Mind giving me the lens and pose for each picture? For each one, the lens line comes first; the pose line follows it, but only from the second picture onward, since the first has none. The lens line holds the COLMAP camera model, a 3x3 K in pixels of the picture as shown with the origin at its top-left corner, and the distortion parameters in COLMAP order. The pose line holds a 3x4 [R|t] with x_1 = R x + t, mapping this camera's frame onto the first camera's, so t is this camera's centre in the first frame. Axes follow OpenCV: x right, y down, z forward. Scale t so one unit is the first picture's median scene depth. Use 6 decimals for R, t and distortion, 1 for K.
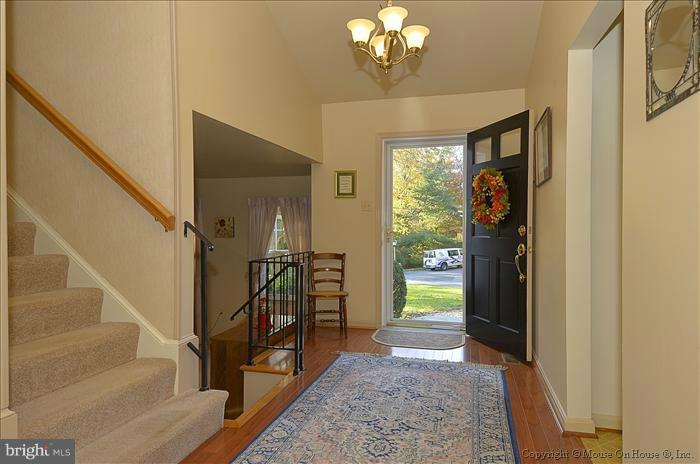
lens RADIAL K [[366.1, 0, 357.3], [0, 366.1, 232.7], [0, 0, 1]] dist [0.059172, -0.039023]
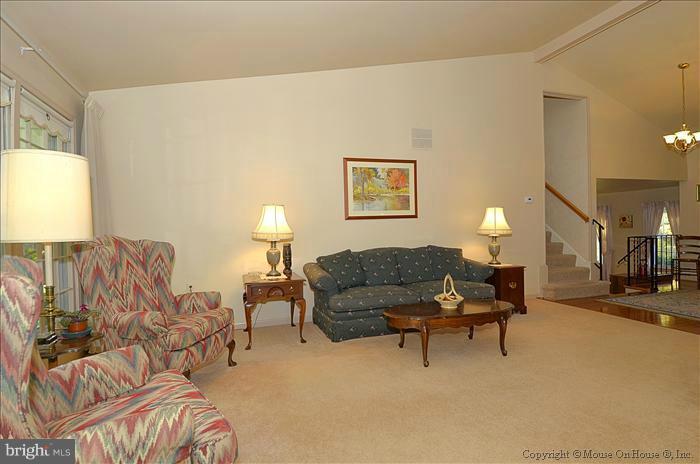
lens RADIAL K [[366.1, 0, 357.3], [0, 366.1, 232.7], [0, 0, 1]] dist [0.059172, -0.039023]
pose [[0.507472, 0.003541, -0.861661, 0.985870], [-0.000666, 0.999993, 0.003717, 0.061197], [0.861668, -0.001313, 0.507470, -1.829917]]
